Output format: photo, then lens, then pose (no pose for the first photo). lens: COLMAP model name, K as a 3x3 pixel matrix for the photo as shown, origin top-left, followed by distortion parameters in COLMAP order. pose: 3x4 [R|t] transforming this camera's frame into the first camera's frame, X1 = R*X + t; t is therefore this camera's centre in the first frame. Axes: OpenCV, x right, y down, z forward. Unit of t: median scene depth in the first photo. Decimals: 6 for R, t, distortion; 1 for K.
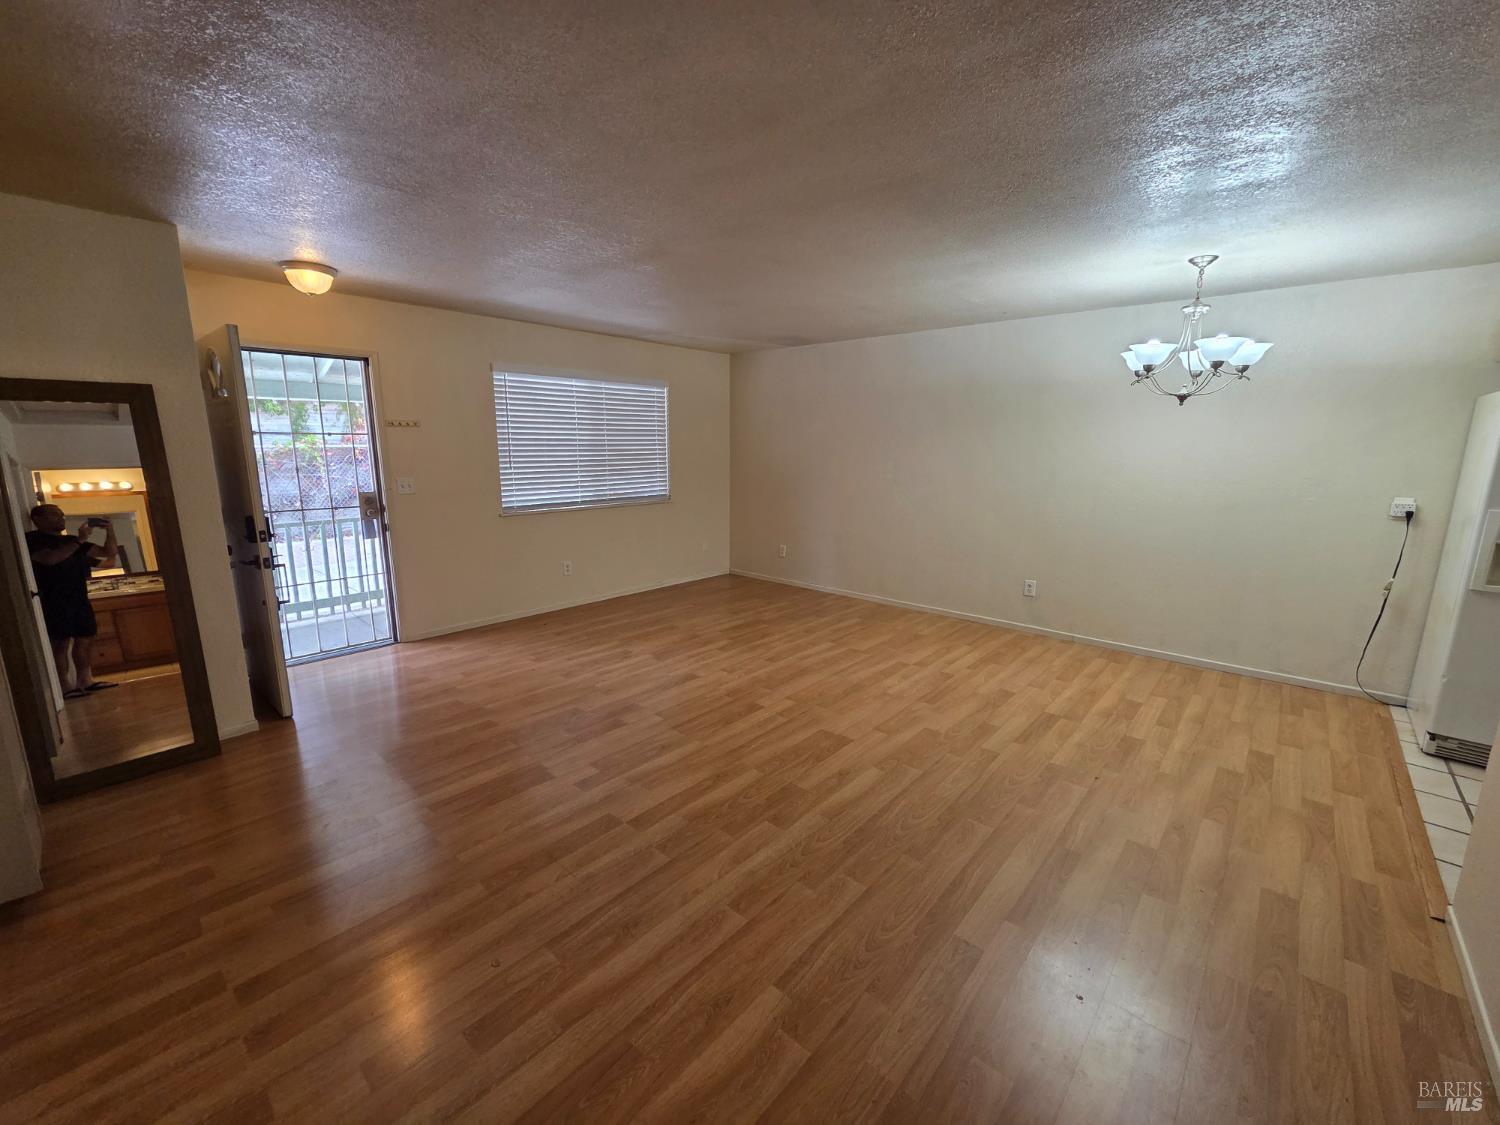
lens RADIAL K [[610.1, 0, 750.0], [0, 610.1, 562.5], [0, 0, 1]] dist [-0.001062, -0.000342]
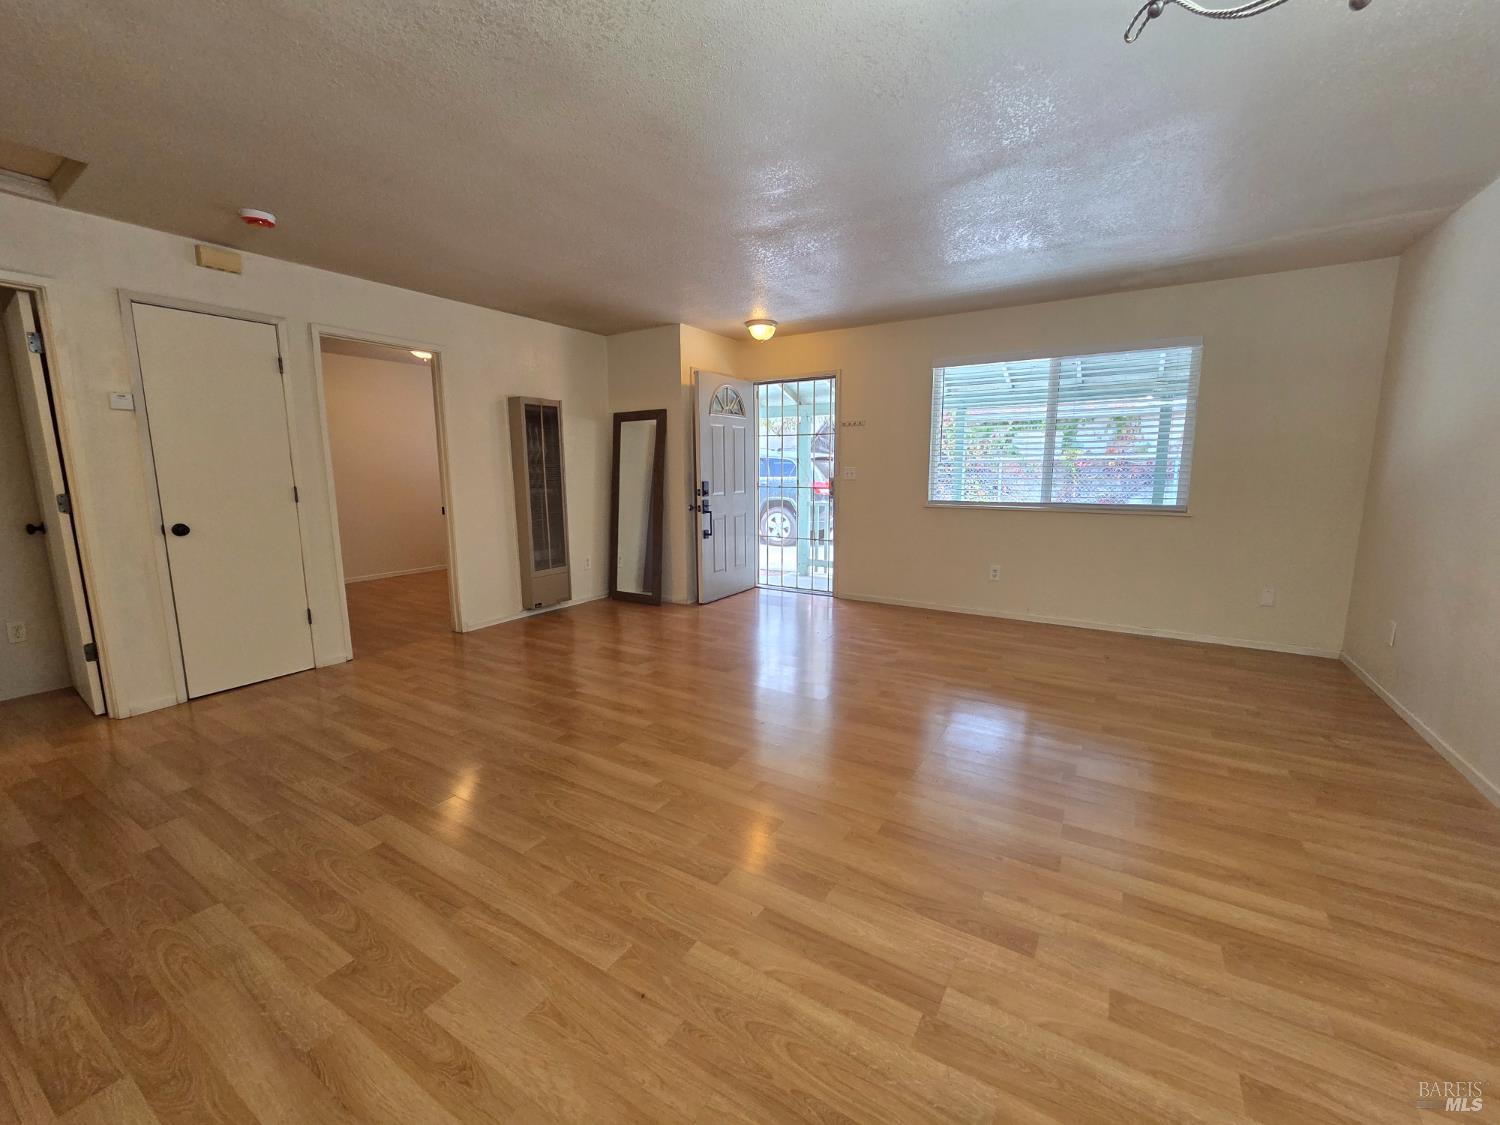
lens RADIAL K [[610.1, 0, 750.0], [0, 610.1, 562.5], [0, 0, 1]] dist [-0.001062, -0.000342]
pose [[0.177867, 0.146389, -0.973105, 0.693426], [-0.185215, 0.976180, 0.112997, -0.054990], [0.966467, 0.160135, 0.200744, 0.620021]]
